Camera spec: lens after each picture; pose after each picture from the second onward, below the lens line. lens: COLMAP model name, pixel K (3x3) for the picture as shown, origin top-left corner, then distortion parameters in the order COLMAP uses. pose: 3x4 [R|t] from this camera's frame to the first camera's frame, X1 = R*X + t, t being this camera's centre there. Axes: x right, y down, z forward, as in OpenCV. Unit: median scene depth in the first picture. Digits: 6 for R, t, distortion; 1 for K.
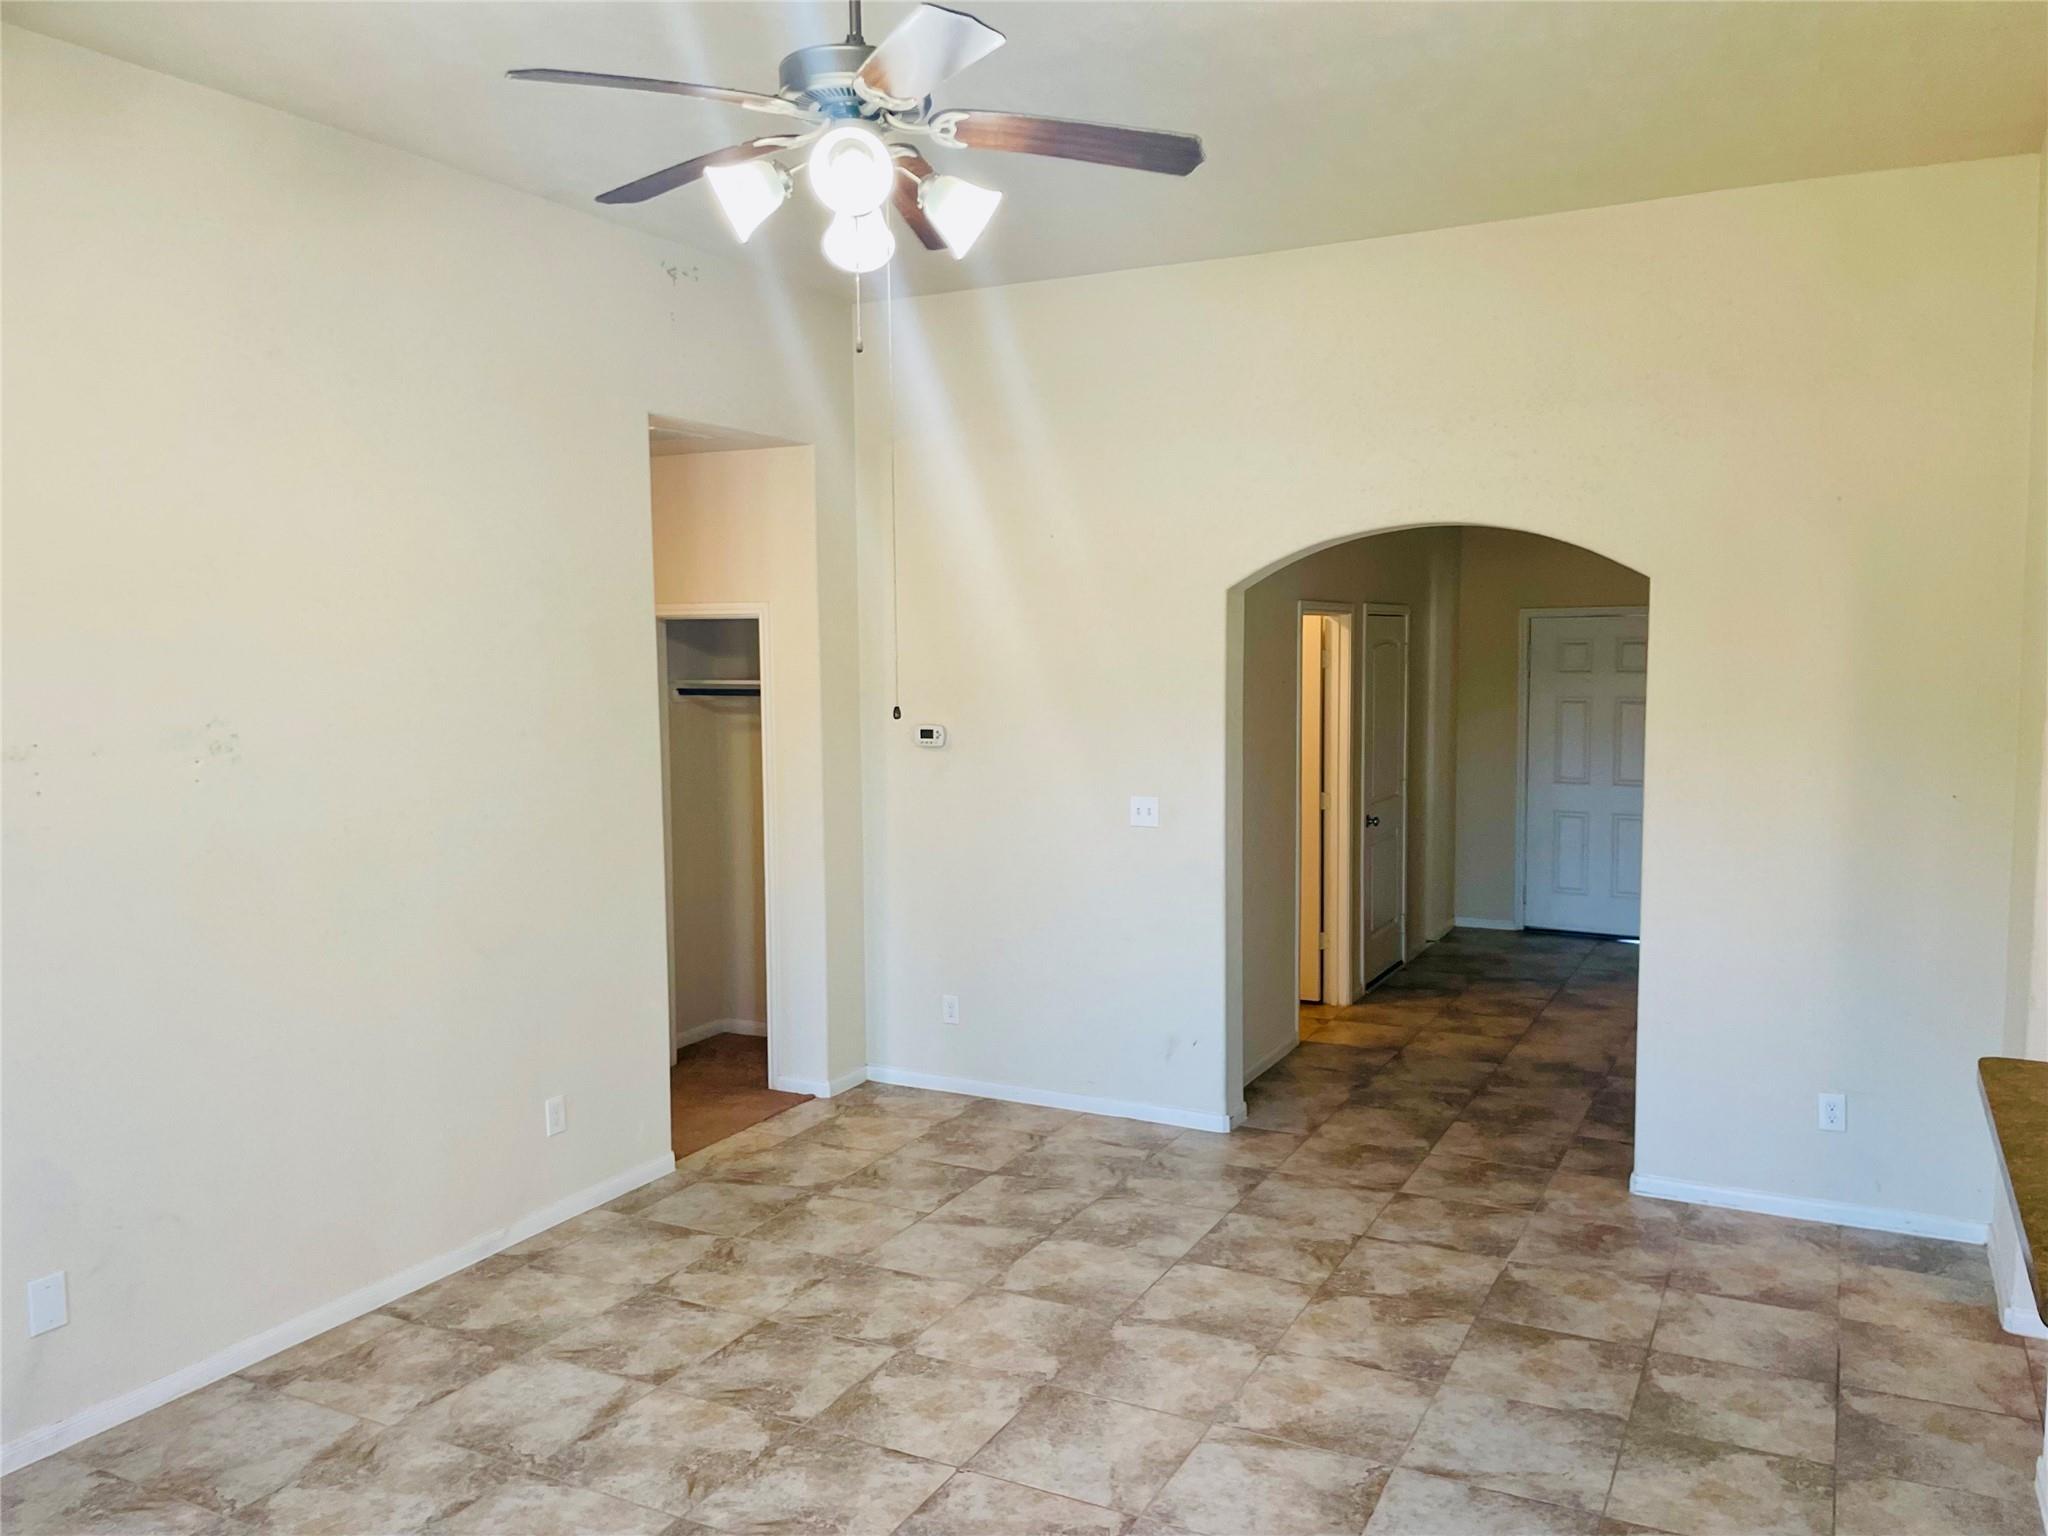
lens RADIAL K [[1534.8, 0, 1026.4], [0, 1534.8, 776.7], [0, 0, 1]] dist [0.088787, -0.128209]
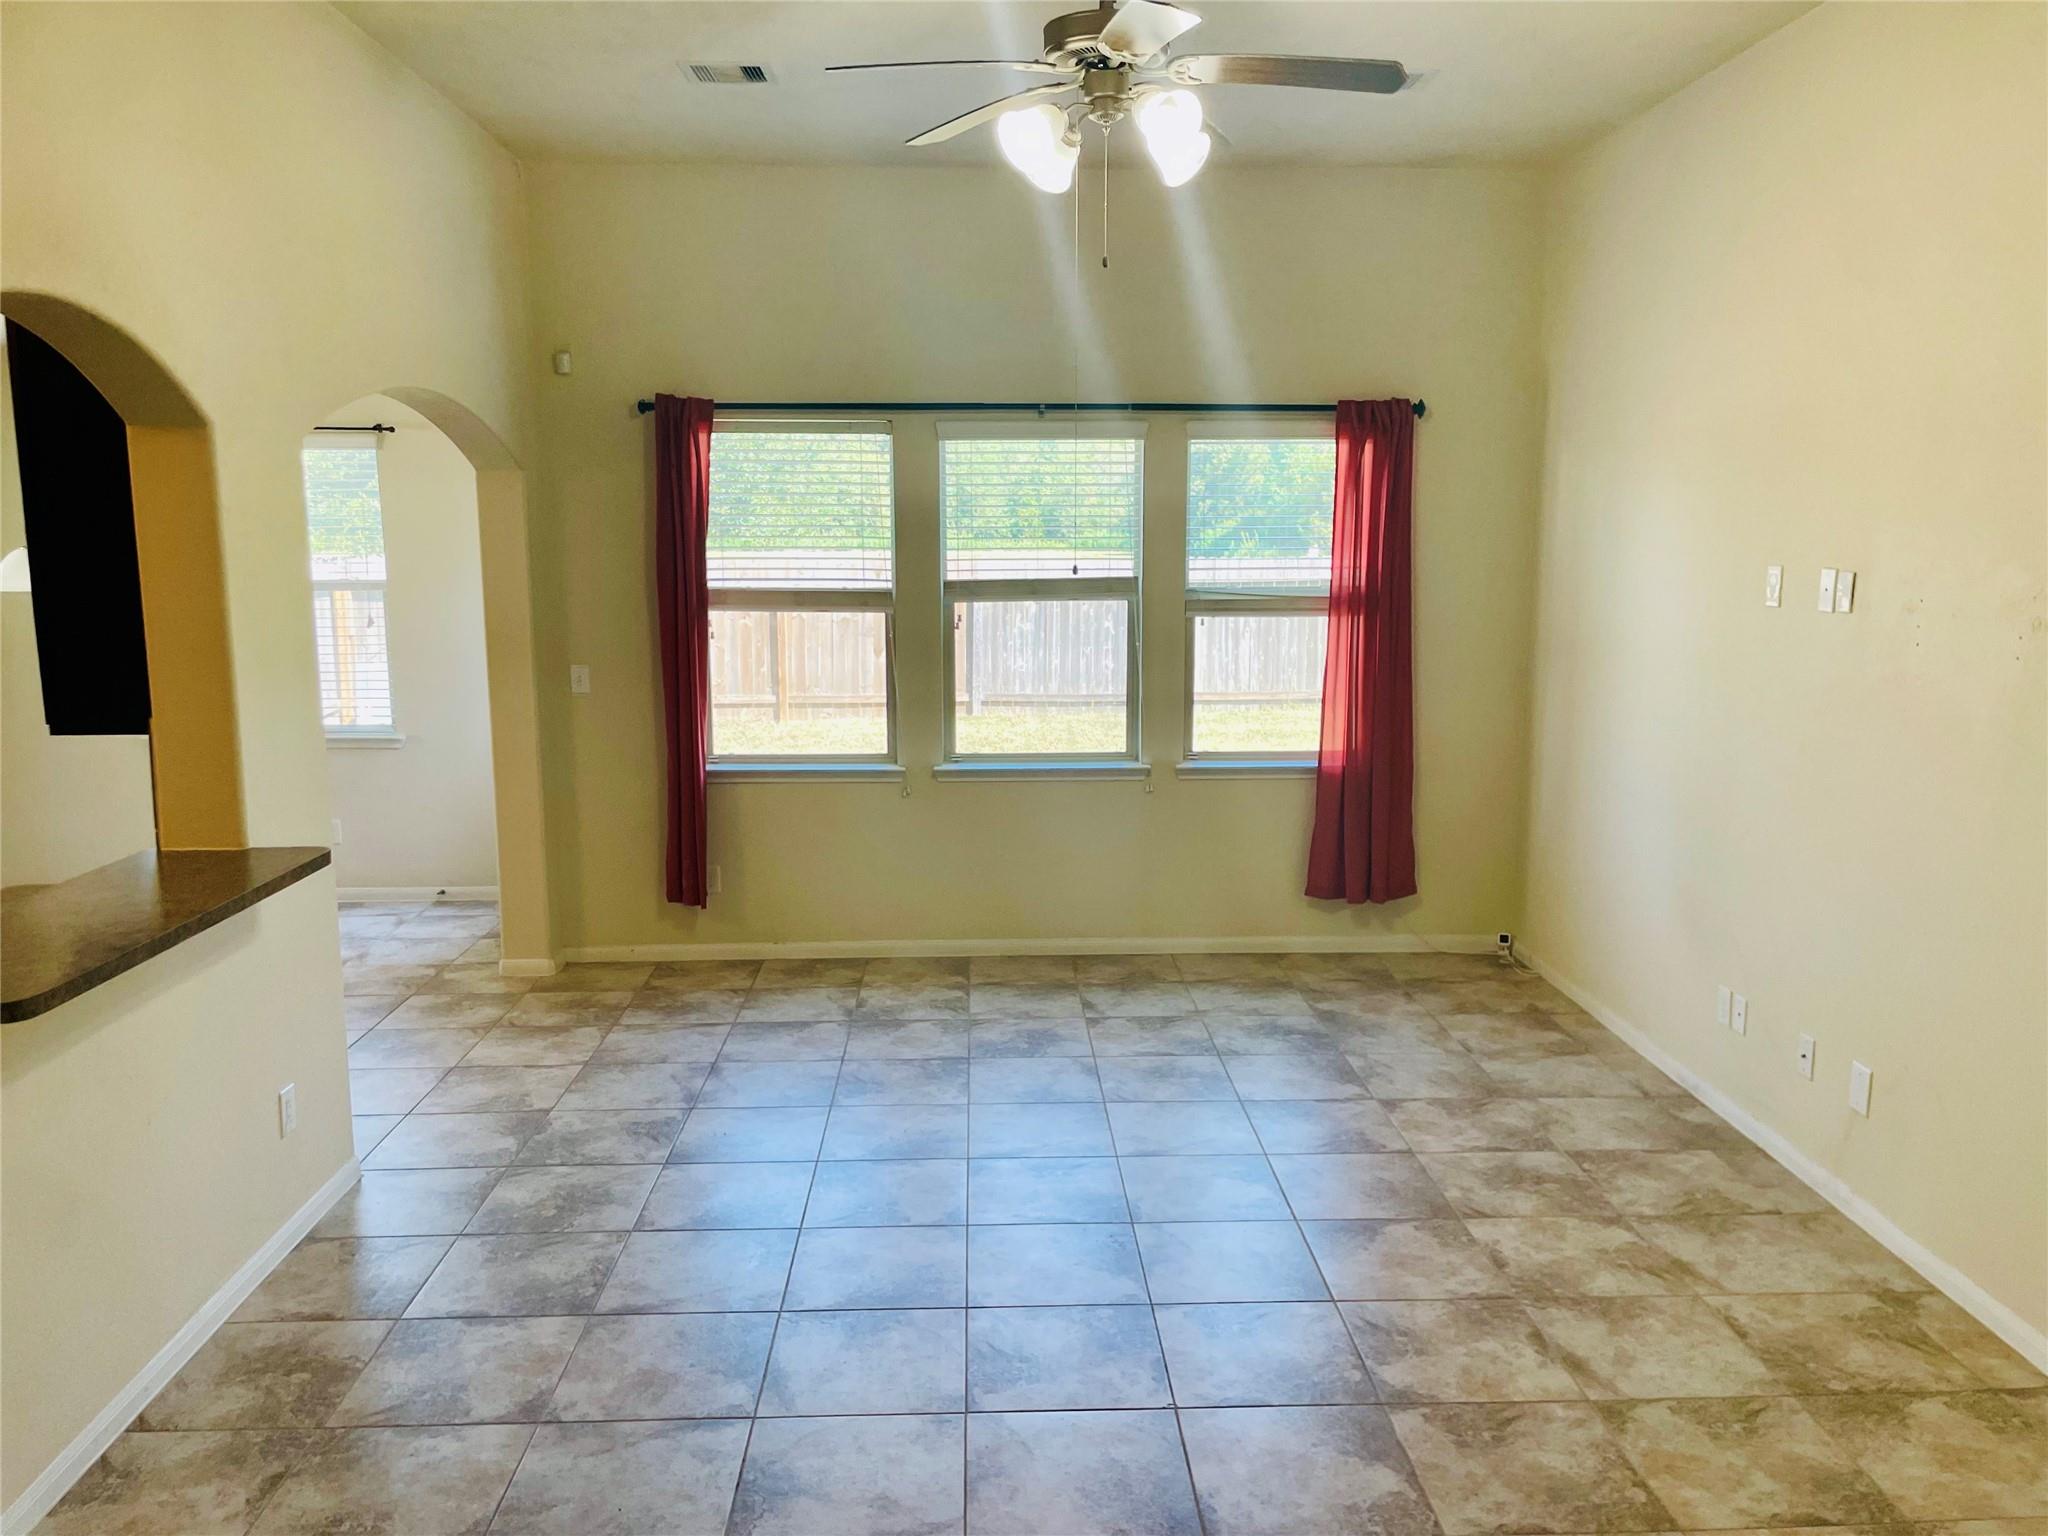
lens RADIAL K [[1534.8, 0, 1026.4], [0, 1534.8, 776.7], [0, 0, 1]] dist [0.088787, -0.128209]
pose [[-0.862124, 0.091401, -0.498385, 0.410311], [-0.038786, 0.968806, 0.244767, -0.126629], [0.505210, 0.230350, -0.831686, 1.458856]]
